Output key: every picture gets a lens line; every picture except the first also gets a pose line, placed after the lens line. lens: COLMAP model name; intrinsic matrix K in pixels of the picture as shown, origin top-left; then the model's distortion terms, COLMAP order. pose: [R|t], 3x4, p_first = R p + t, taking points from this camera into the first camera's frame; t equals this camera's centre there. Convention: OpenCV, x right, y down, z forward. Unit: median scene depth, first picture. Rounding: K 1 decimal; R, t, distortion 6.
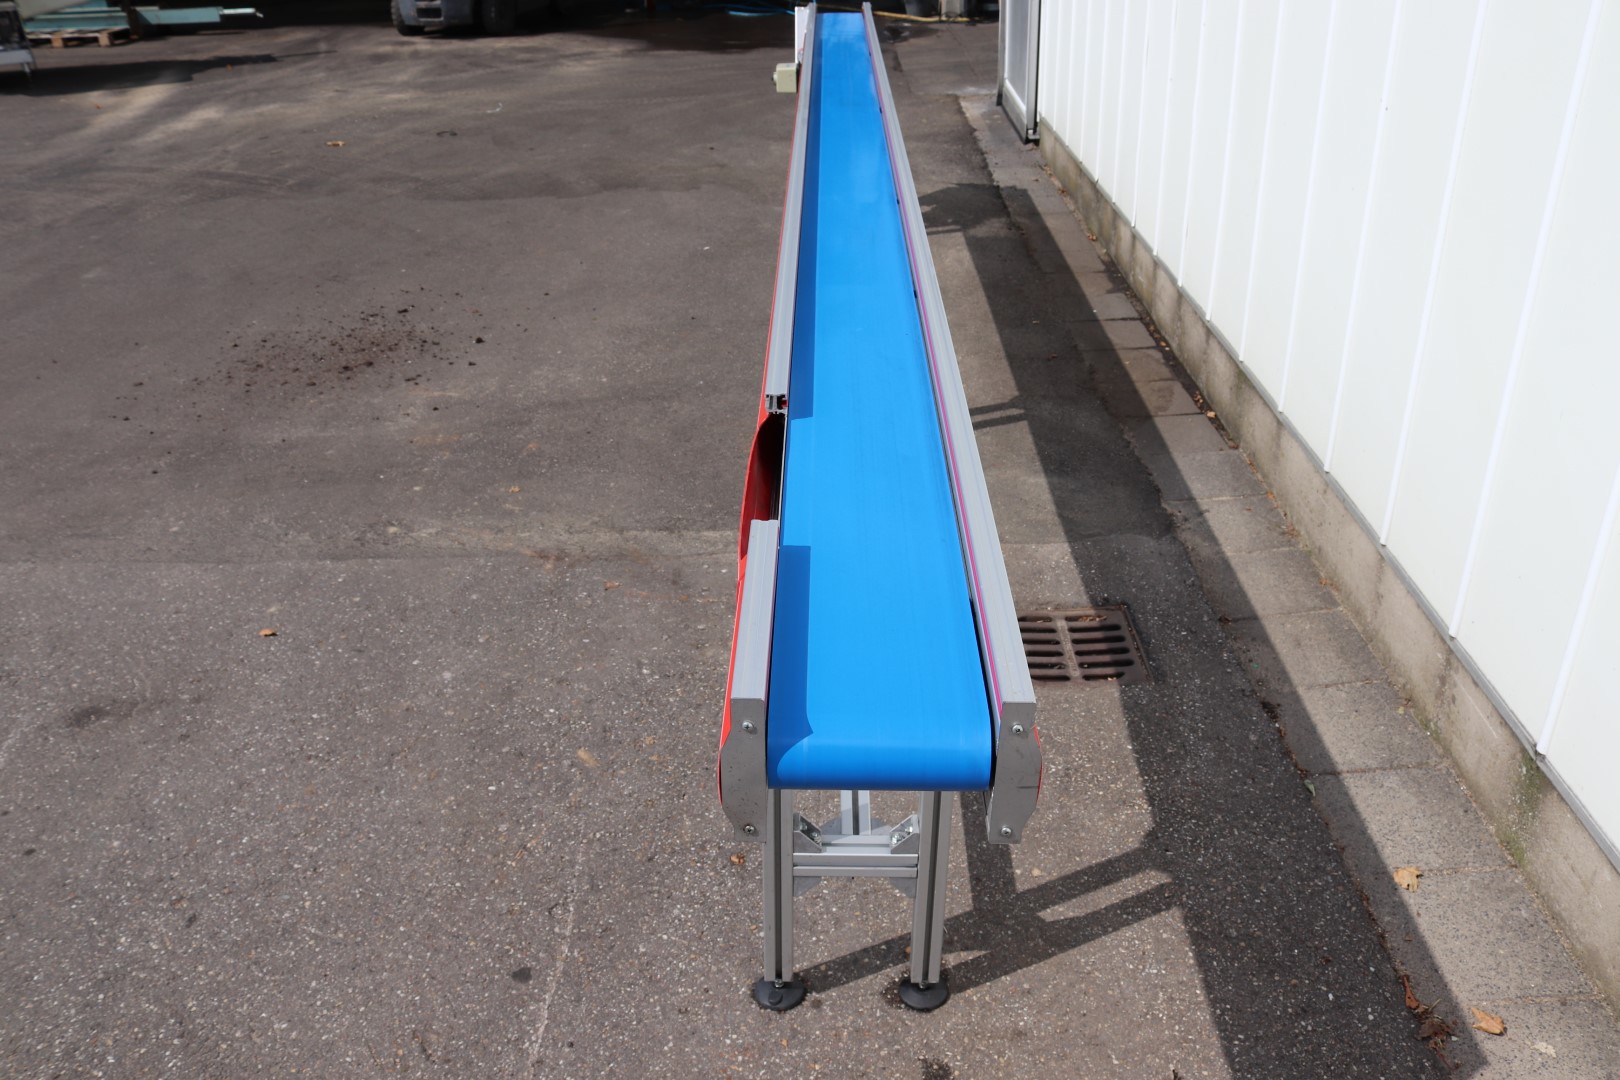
lens RADIAL K [[1362.2, 0, 789.6], [0, 1362.2, 542.0], [0, 0, 1]] dist [-0.170960, 0.155449]
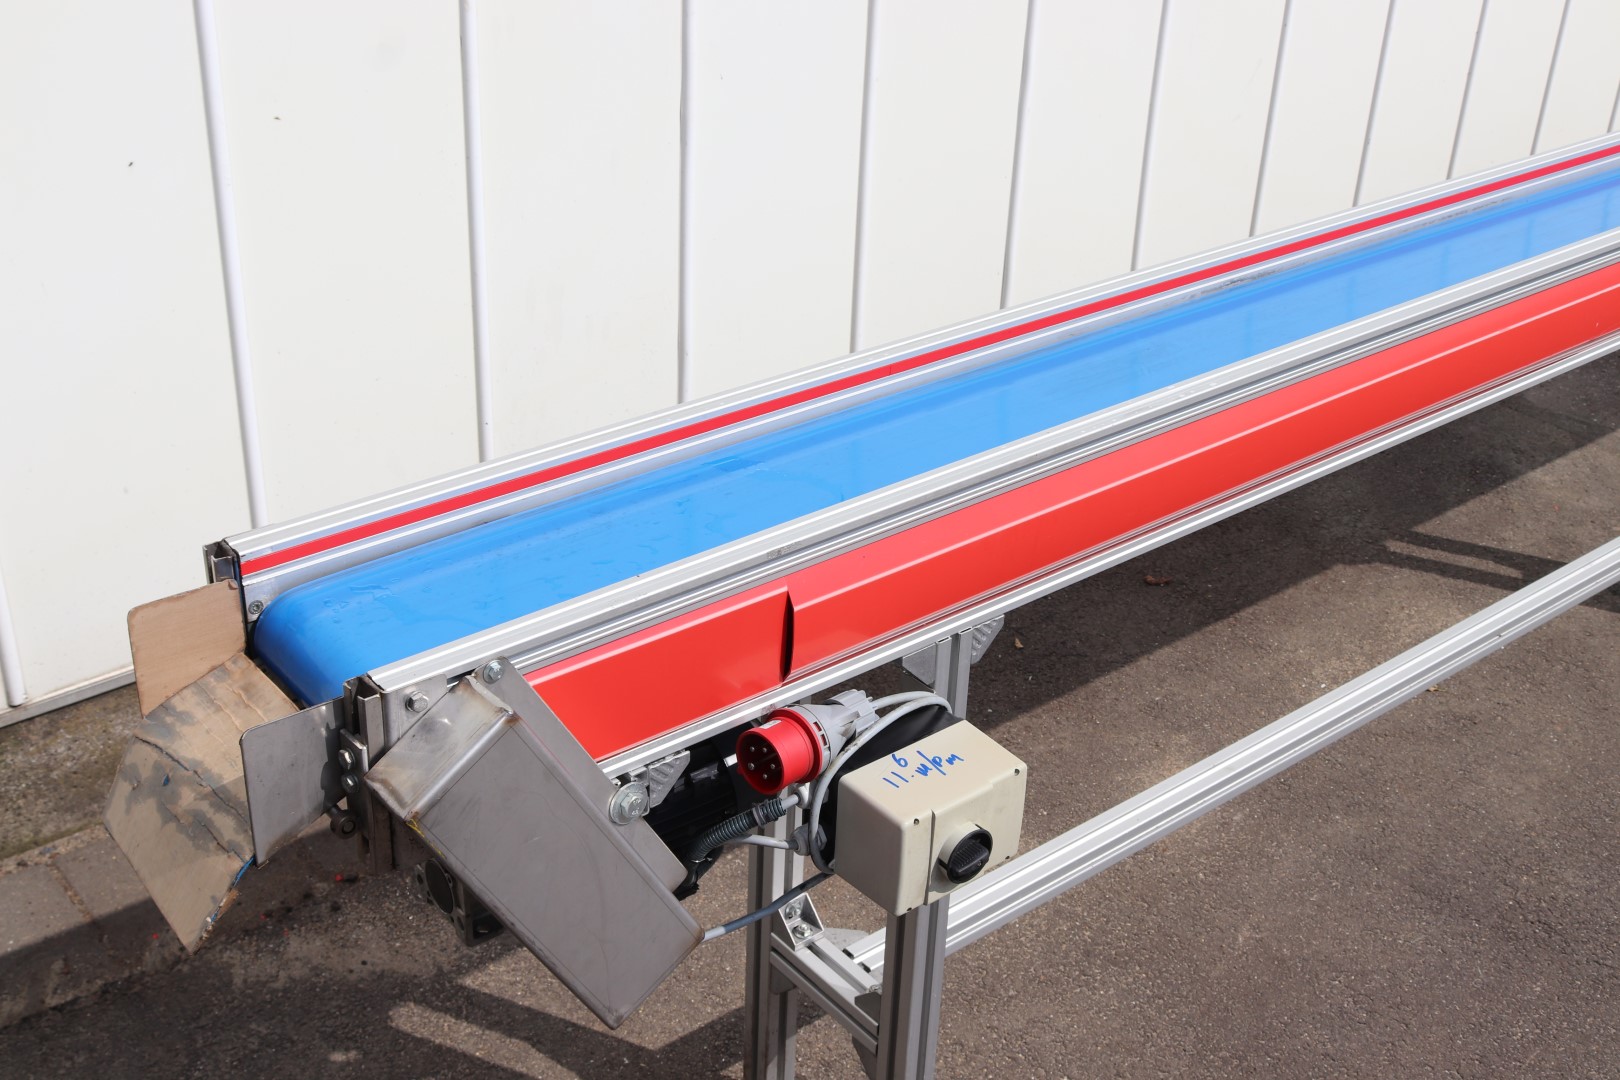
lens RADIAL K [[1864.0, 0, 782.6], [0, 1864.0, 516.2], [0, 0, 1]] dist [-0.079732, 0.063211]
pose [[-0.643291, -0.365649, 0.672665, -0.283352], [0.343144, 0.647707, 0.680242, -1.019421], [-0.684419, 0.668414, -0.291194, 1.874606]]
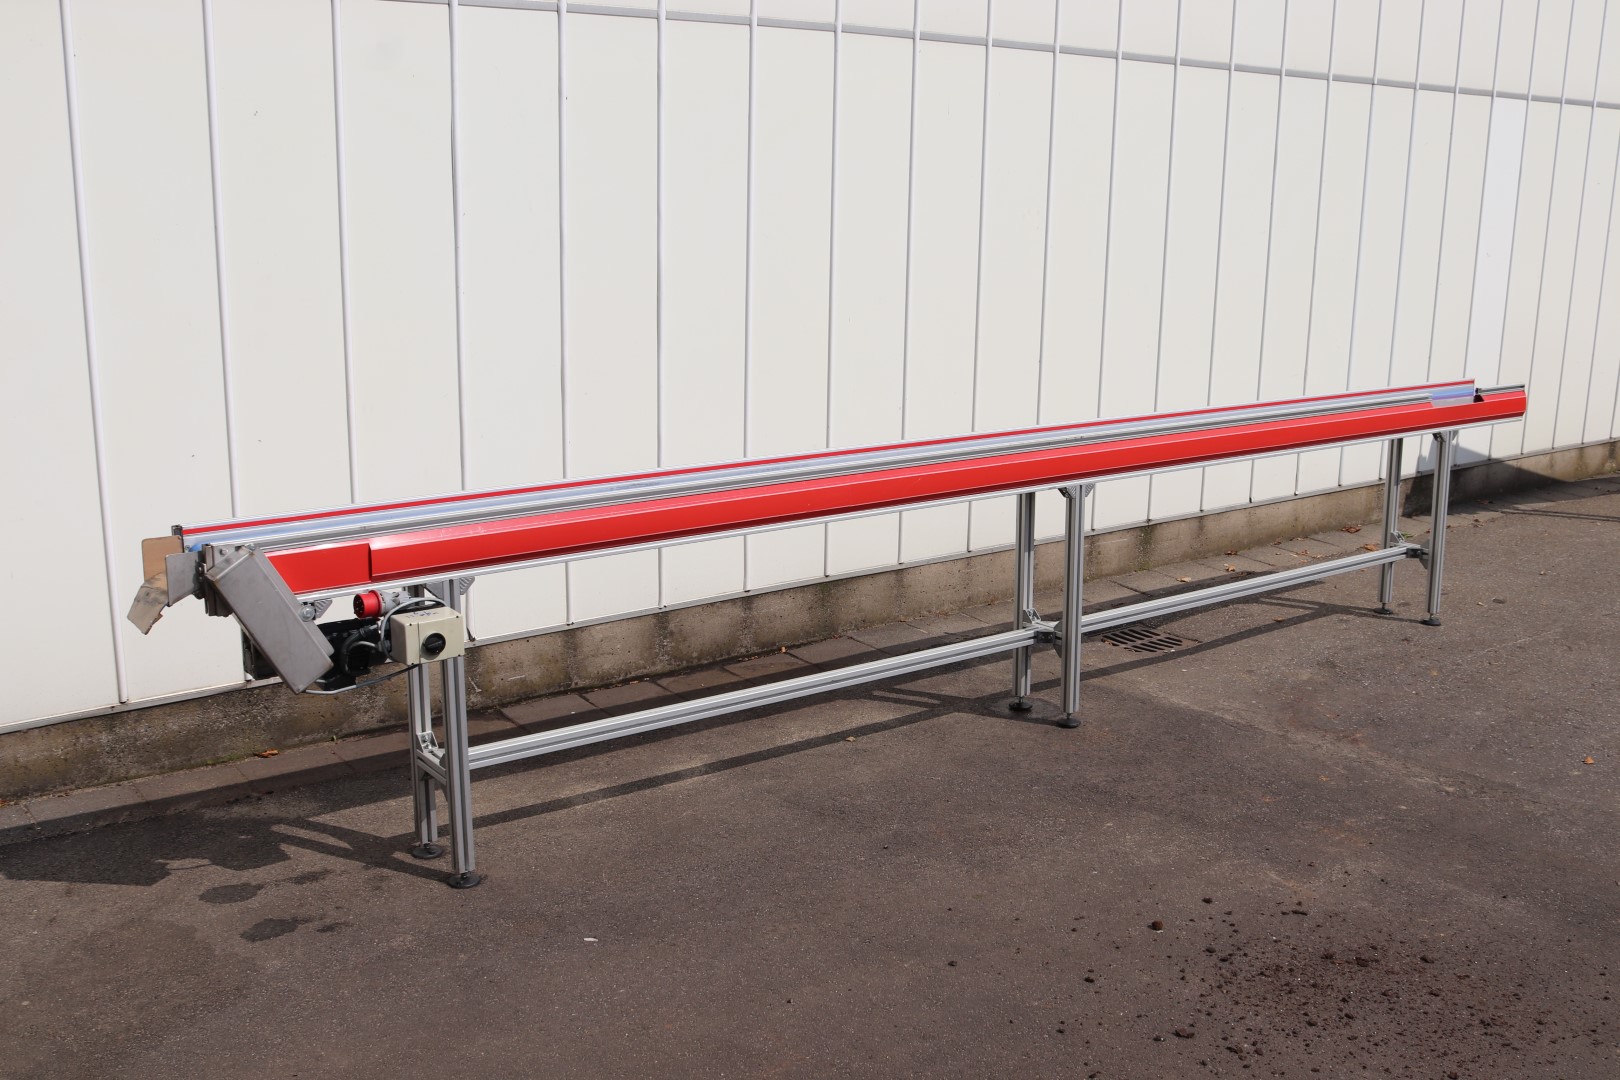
lens RADIAL K [[1599.1, 0, 798.8], [0, 1599.1, 540.0], [0, 0, 1]] dist [-0.165824, 0.189740]
pose [[-0.612487, -0.163090, 0.773473, -1.041100], [0.374950, 0.801466, 0.465902, -1.099929], [-0.695896, 0.575373, -0.429737, 2.021119]]
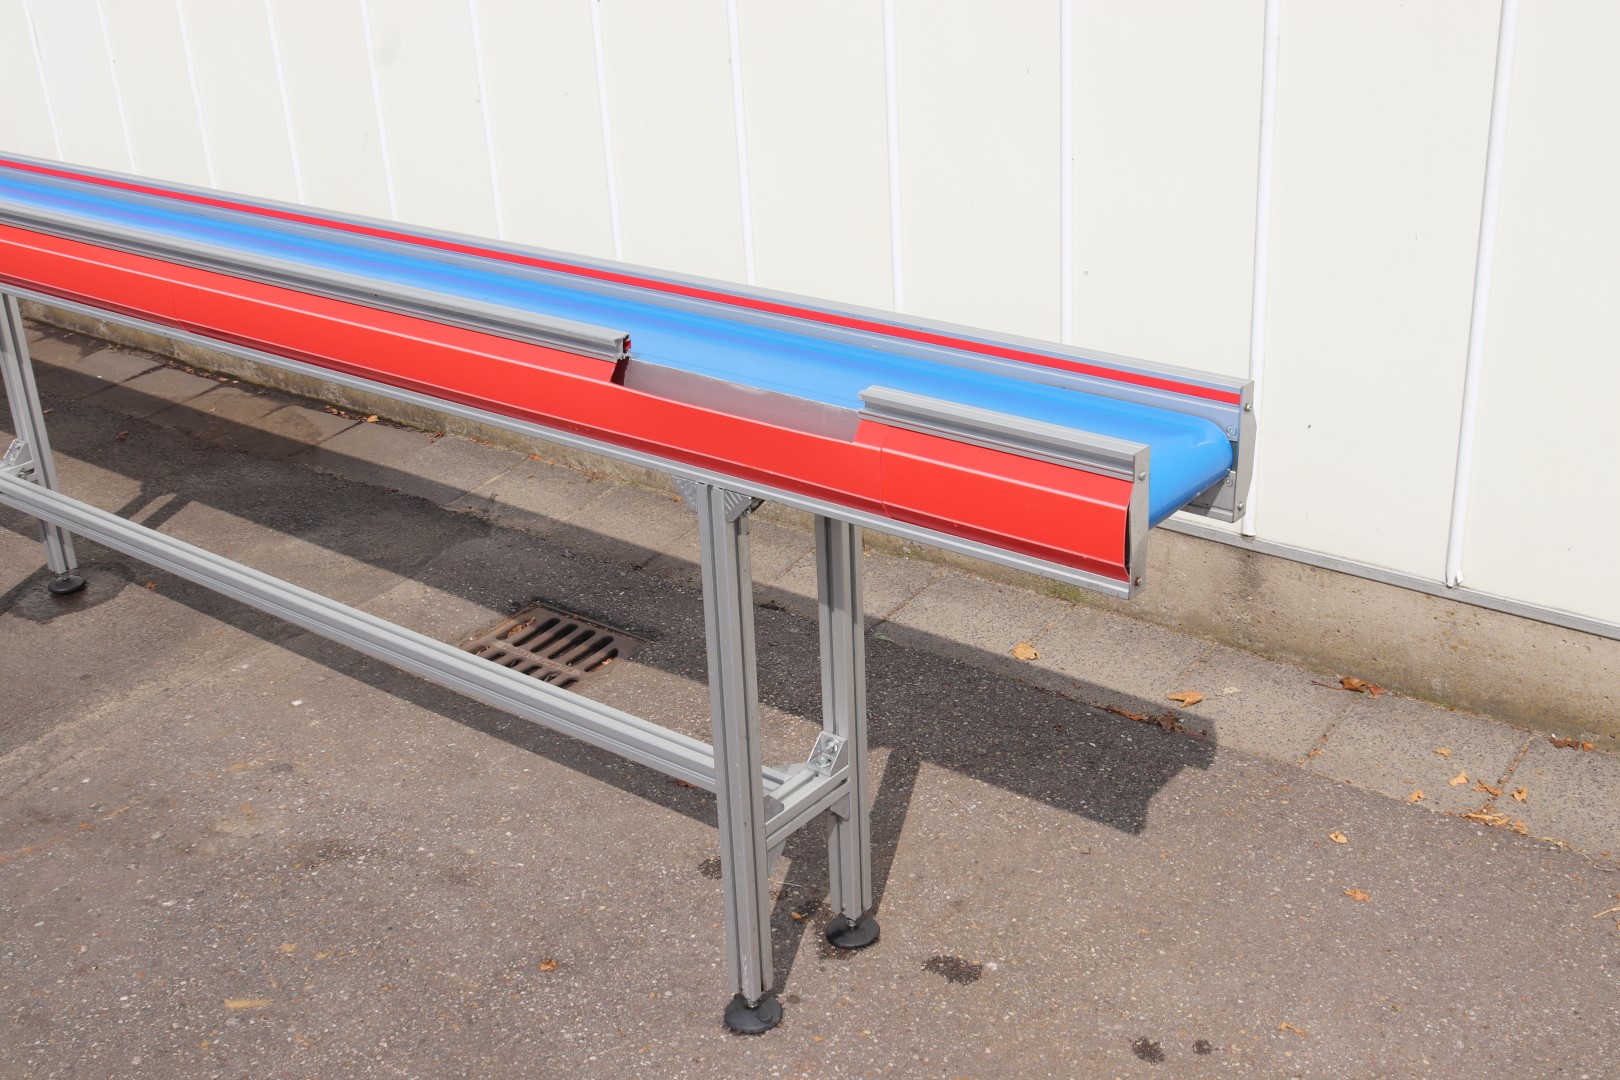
lens RADIAL K [[1864.0, 0, 782.6], [0, 1864.0, 516.2], [0, 0, 1]] dist [-0.079732, 0.063211]
pose [[0.613517, -0.339907, 0.712784, -0.487891], [0.415713, 0.906444, 0.074439, -0.025878], [-0.671401, 0.250644, 0.697423, 0.043052]]
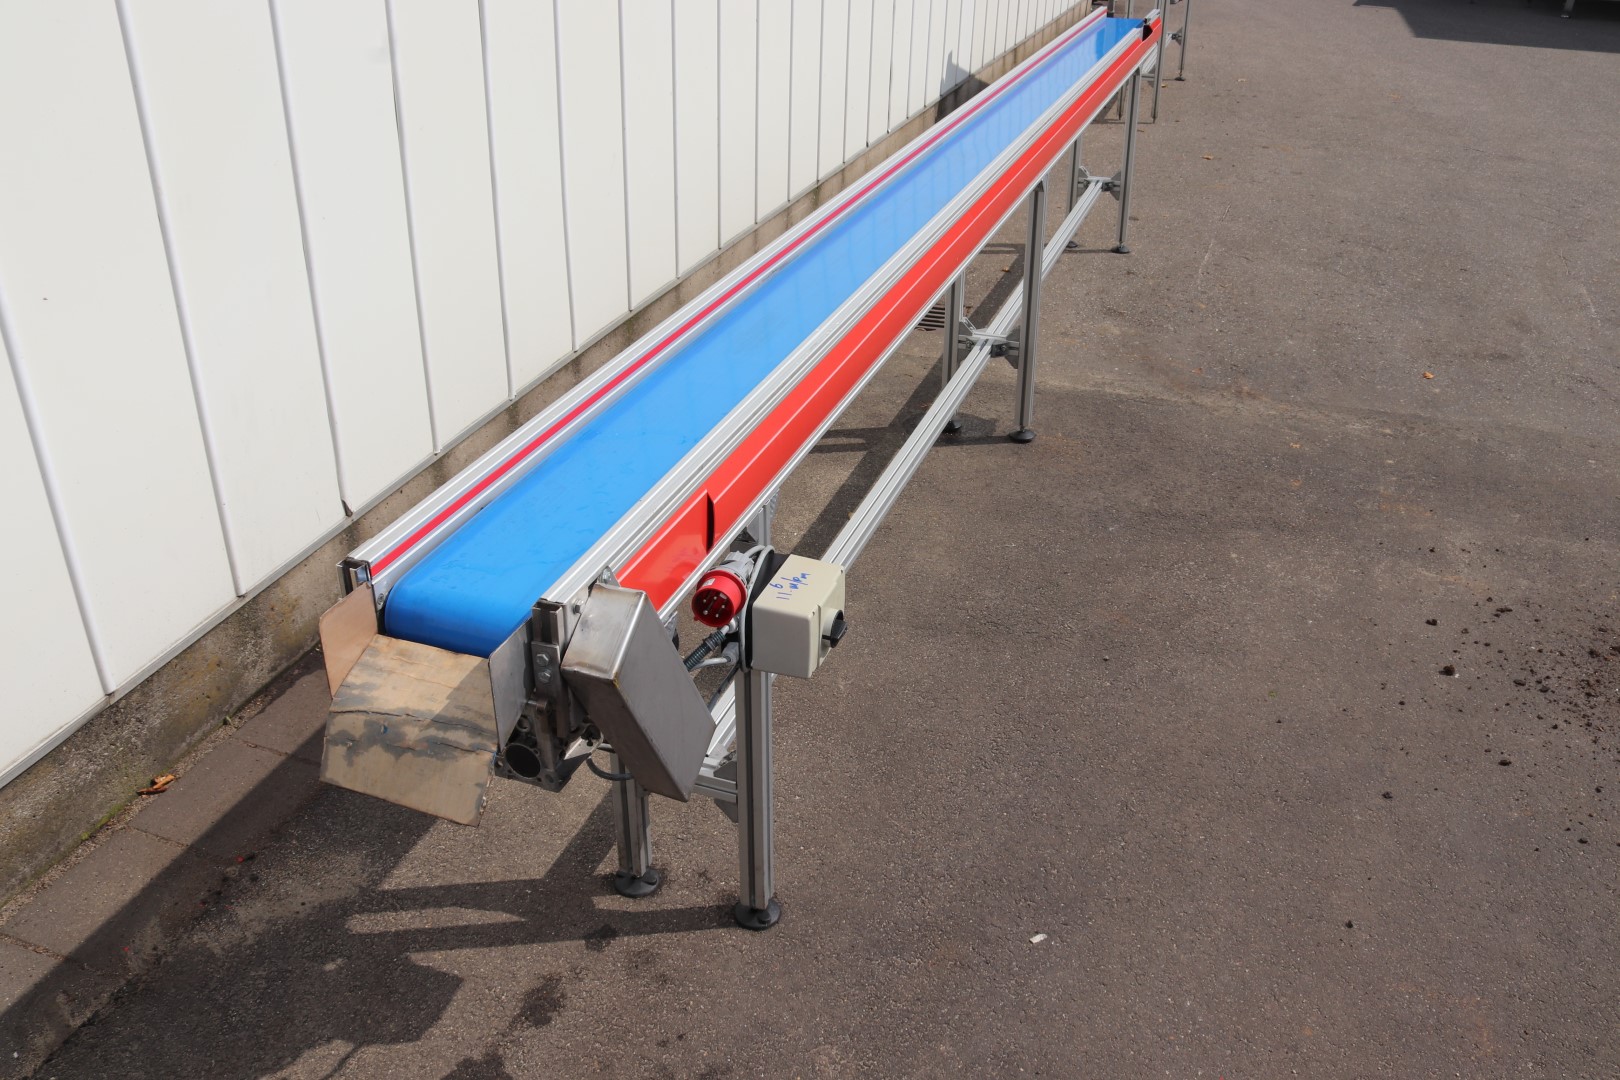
lens RADIAL K [[1362.2, 0, 789.6], [0, 1362.2, 542.0], [0, 0, 1]] dist [-0.170960, 0.155449]
pose [[-0.947043, -0.149743, 0.284053, -0.155868], [0.155179, 0.561021, 0.813126, -1.100200], [-0.281120, 0.814145, -0.508075, 2.025601]]
